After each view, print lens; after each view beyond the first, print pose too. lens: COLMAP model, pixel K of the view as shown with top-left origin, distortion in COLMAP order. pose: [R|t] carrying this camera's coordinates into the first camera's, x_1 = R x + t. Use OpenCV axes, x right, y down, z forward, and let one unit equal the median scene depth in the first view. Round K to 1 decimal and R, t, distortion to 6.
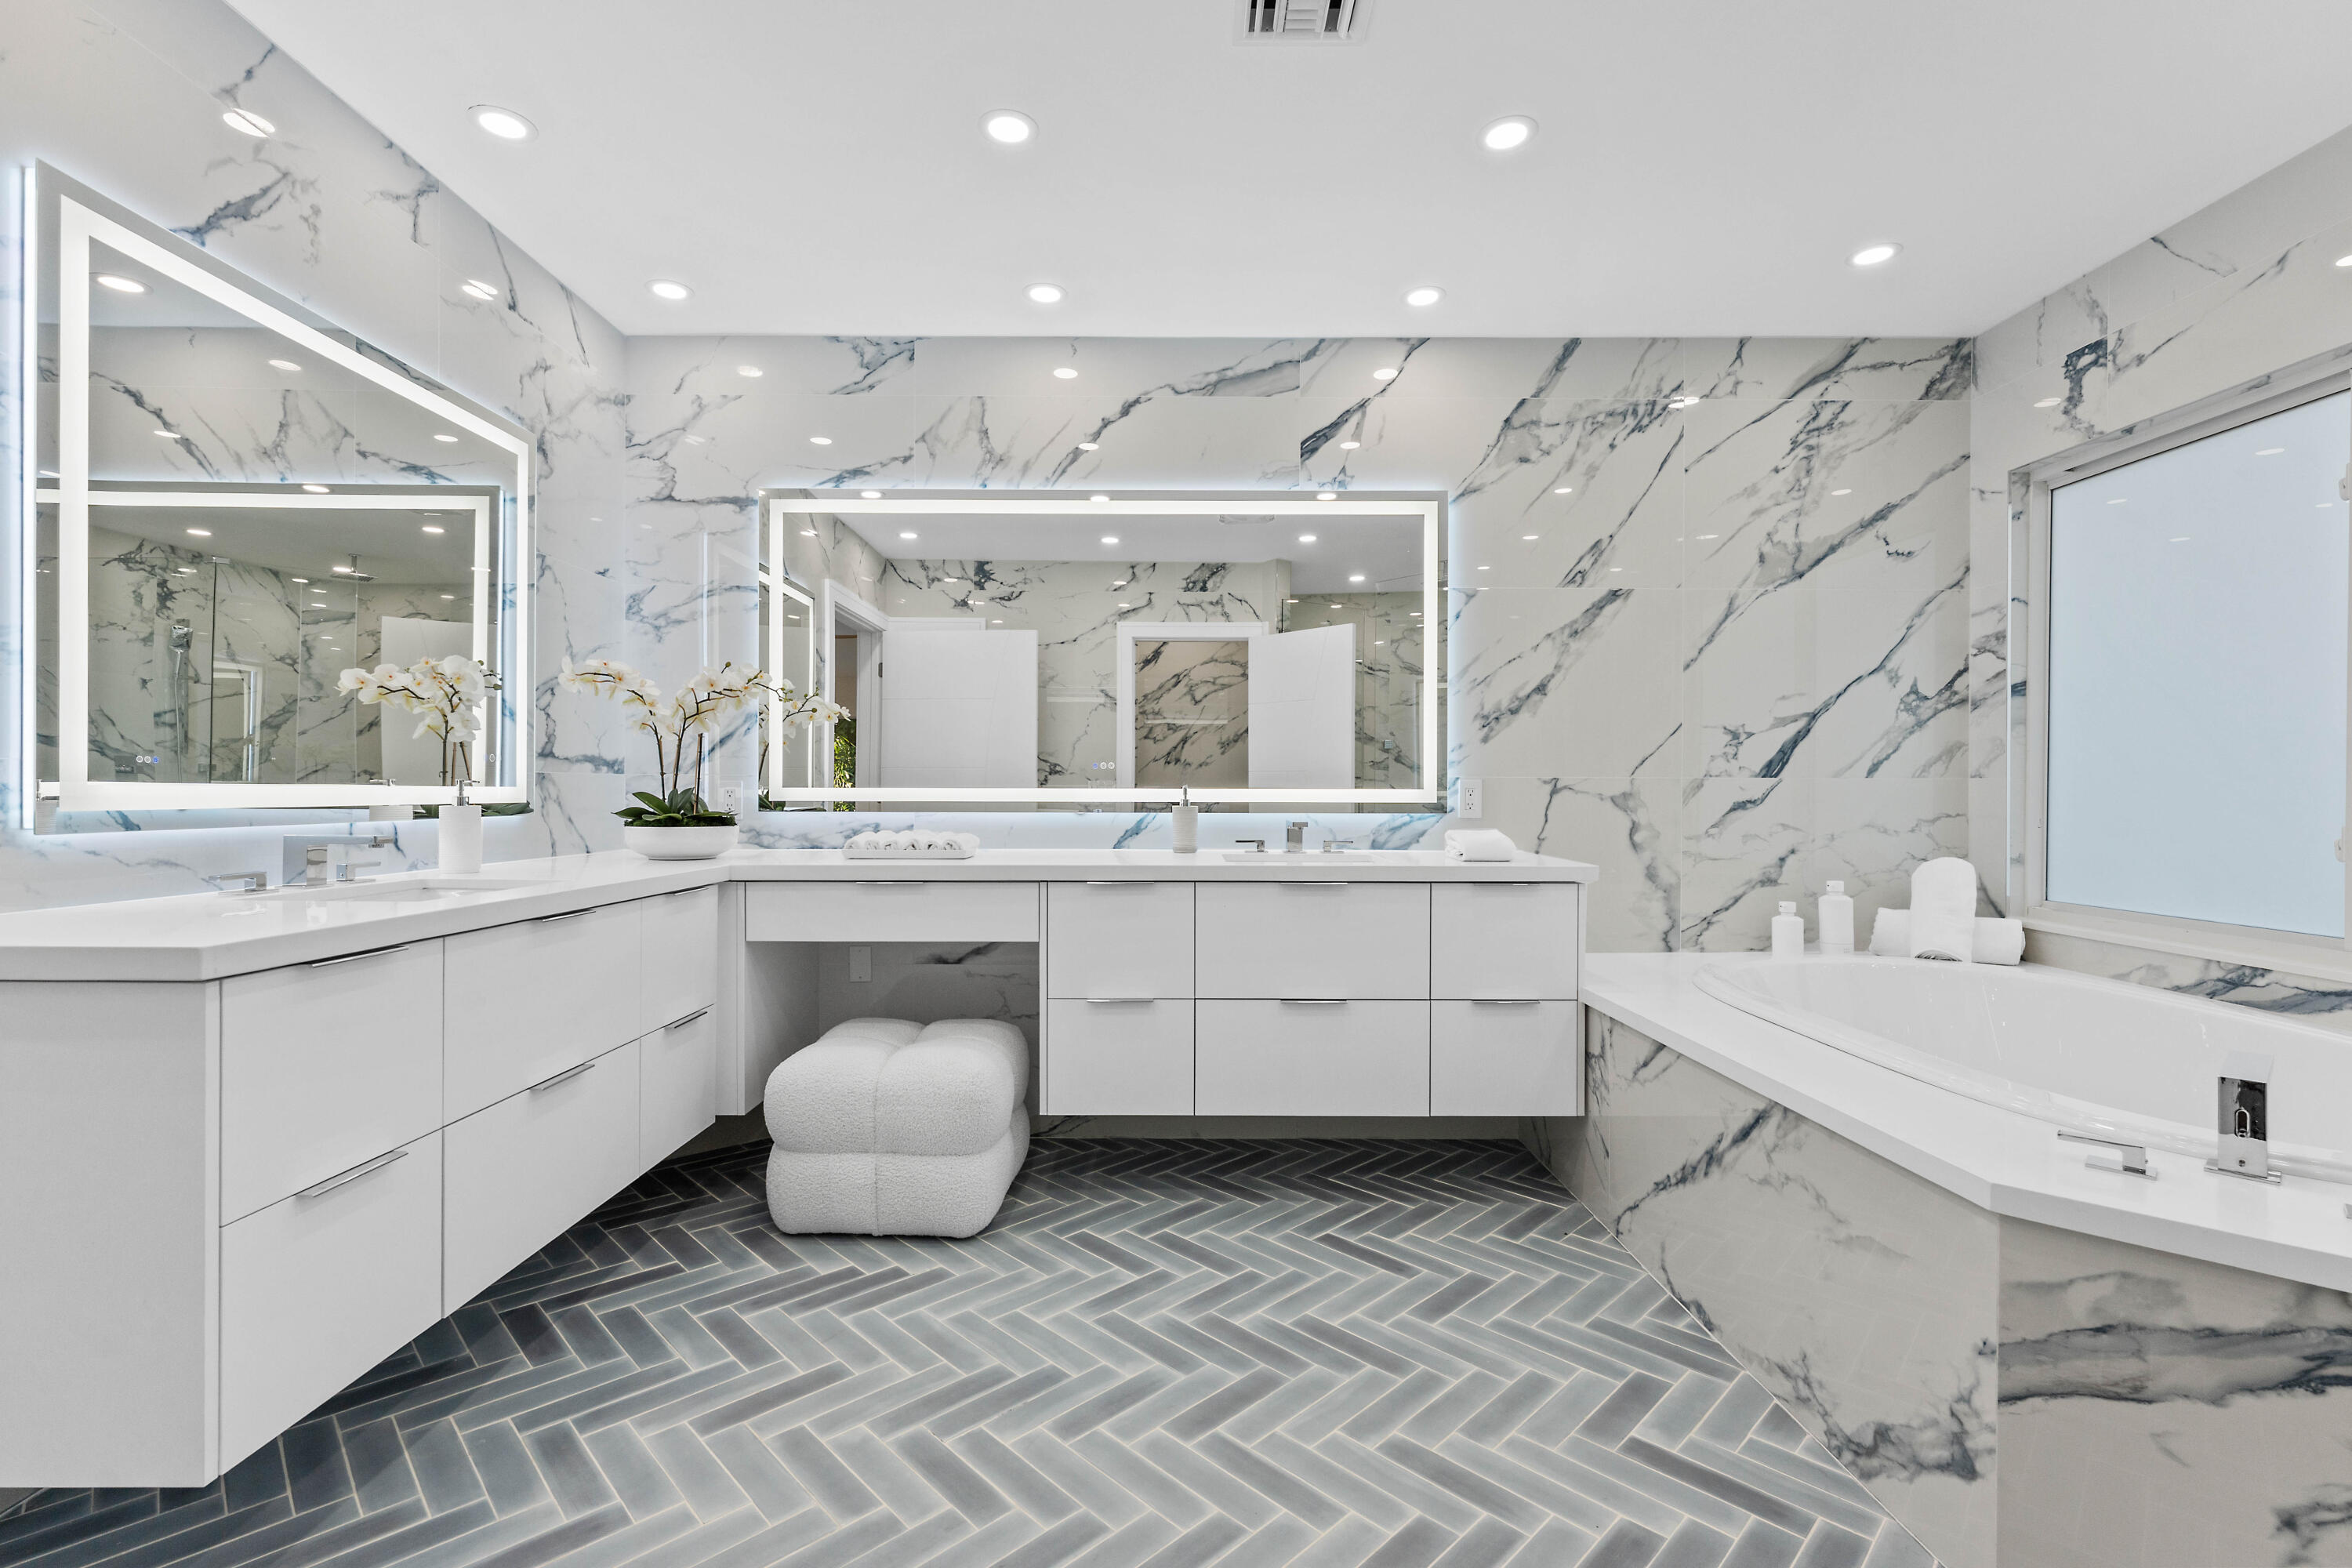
lens RADIAL K [[1025.5, 0, 1174.5], [0, 1025.5, 792.0], [0, 0, 1]] dist [-0.000721, -0.001014]
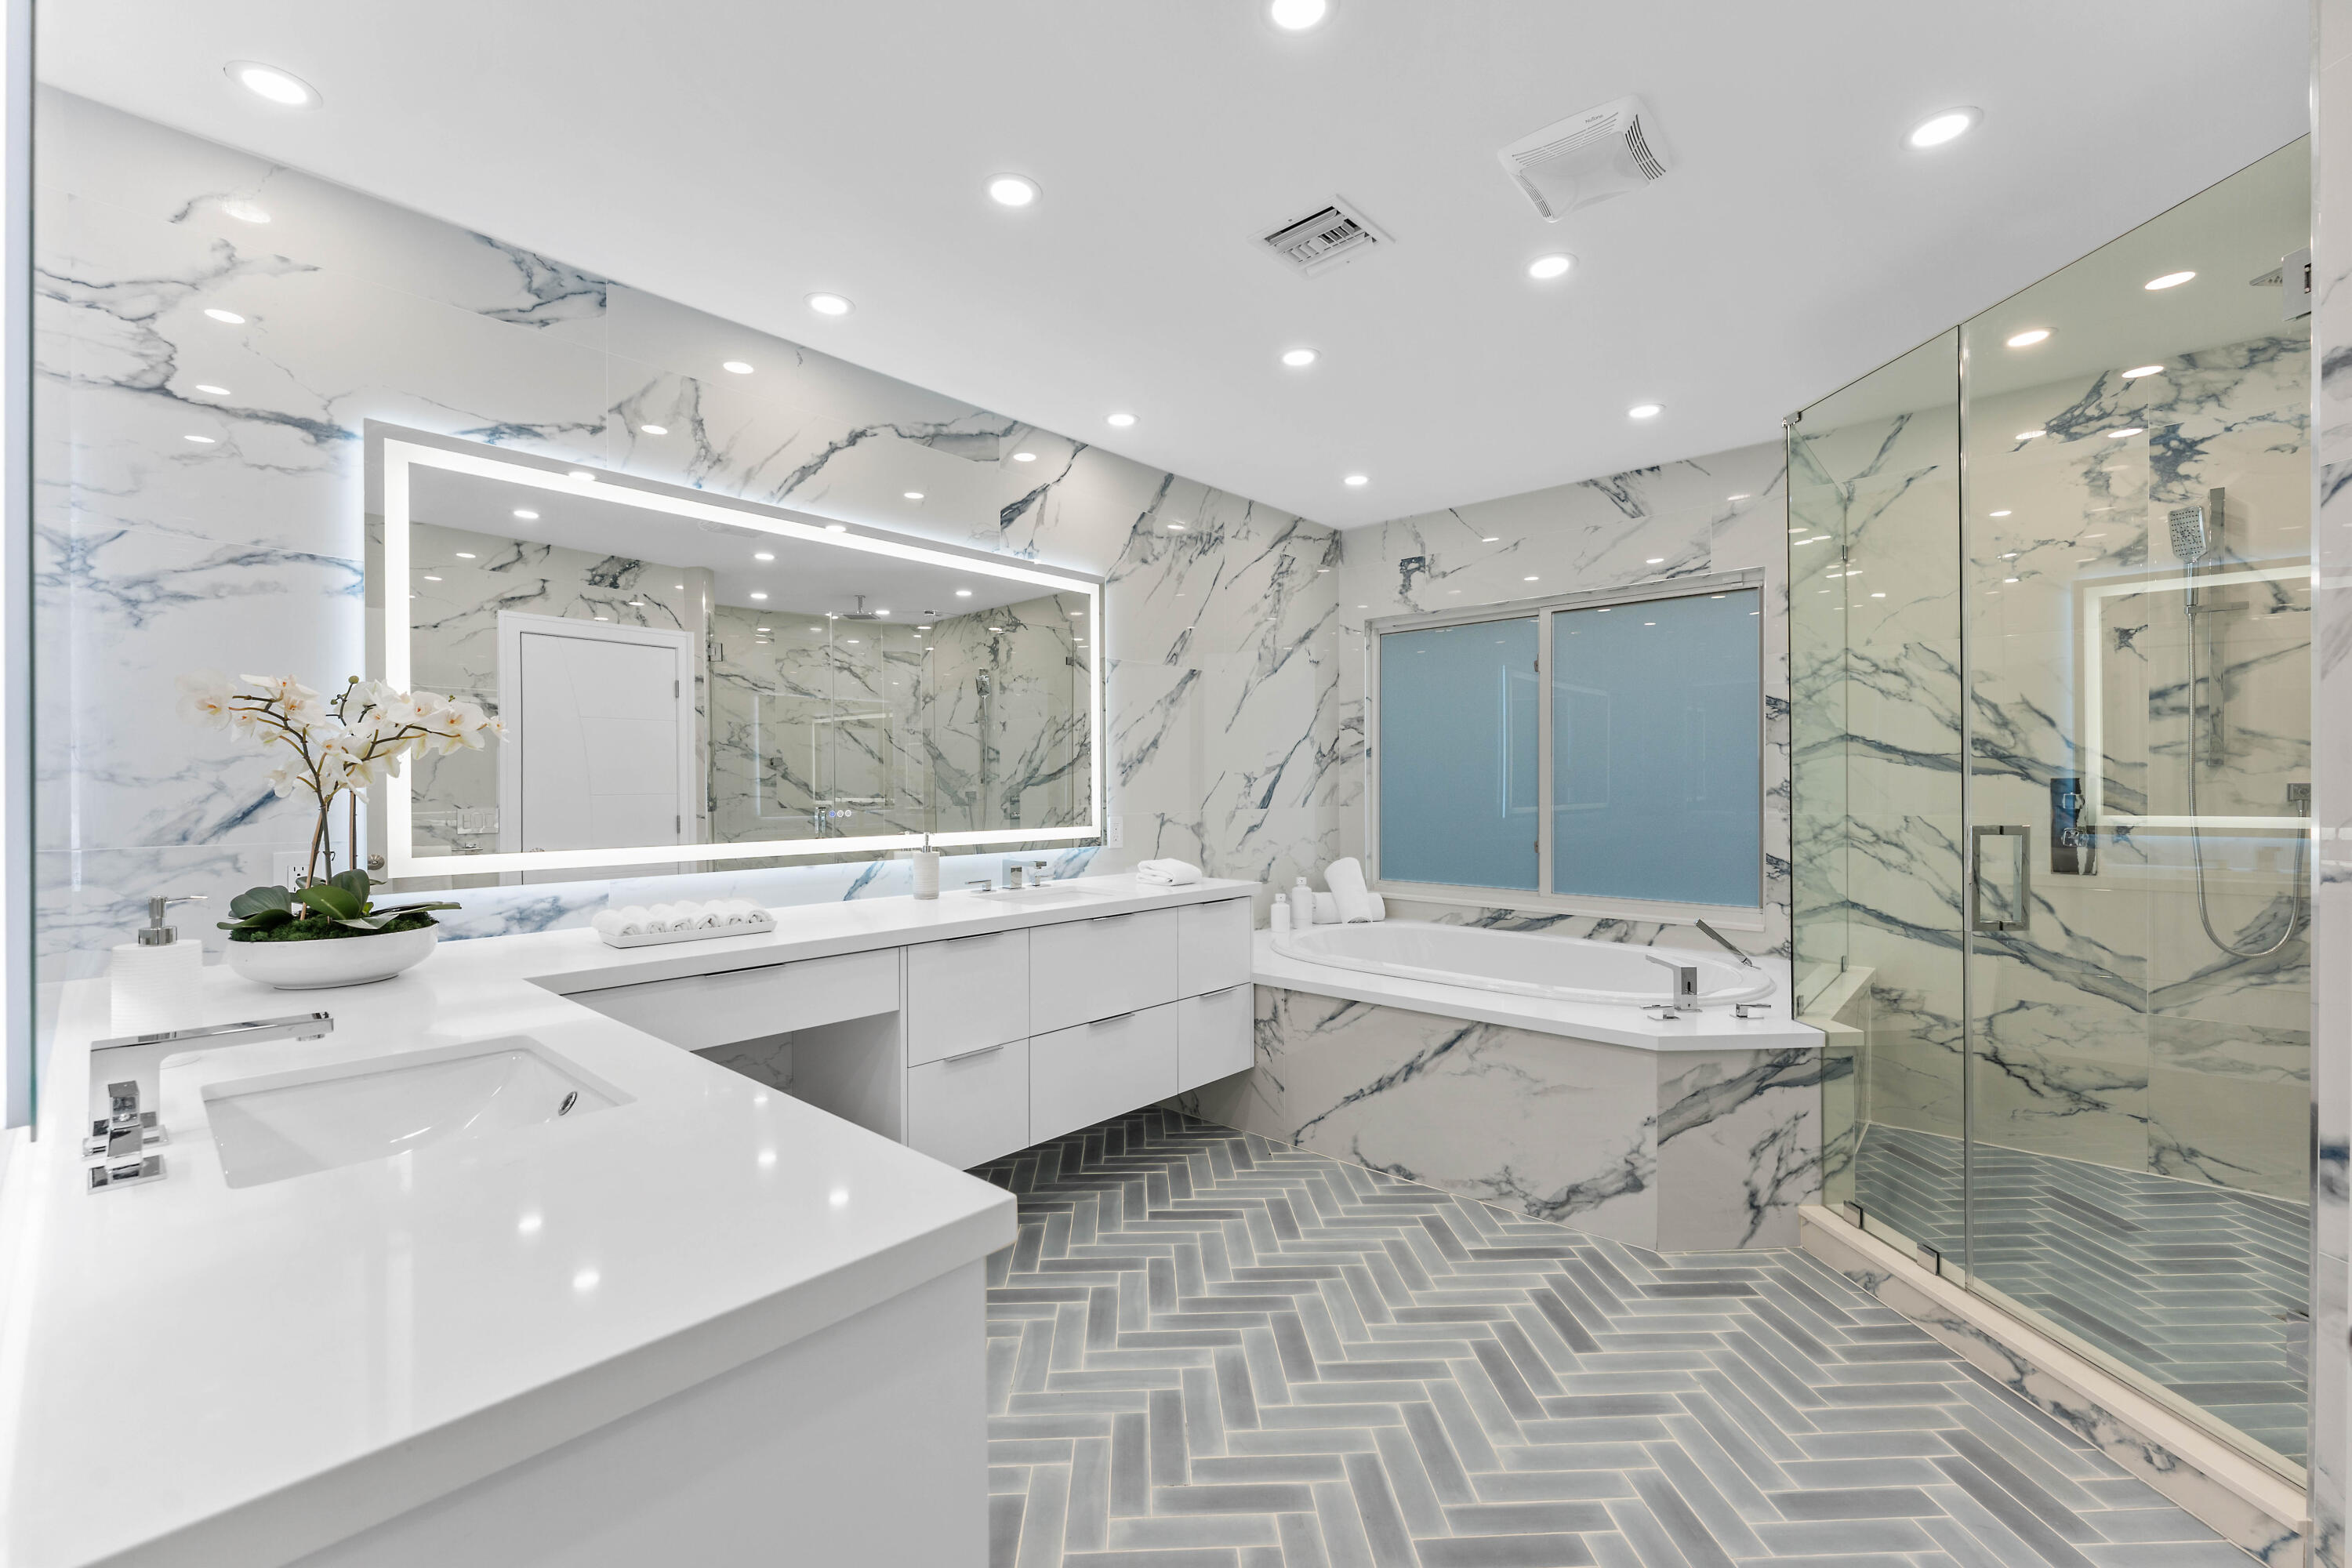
lens RADIAL K [[973.8, 0, 1170.2], [0, 973.8, 782.3], [0, 0, 1]] dist [0.000875, -0.000710]
pose [[0.672406, -0.004337, 0.740170, -0.537685], [0.006793, 0.999977, -0.000312, -0.052983], [-0.740151, 0.005238, 0.672420, 0.179356]]
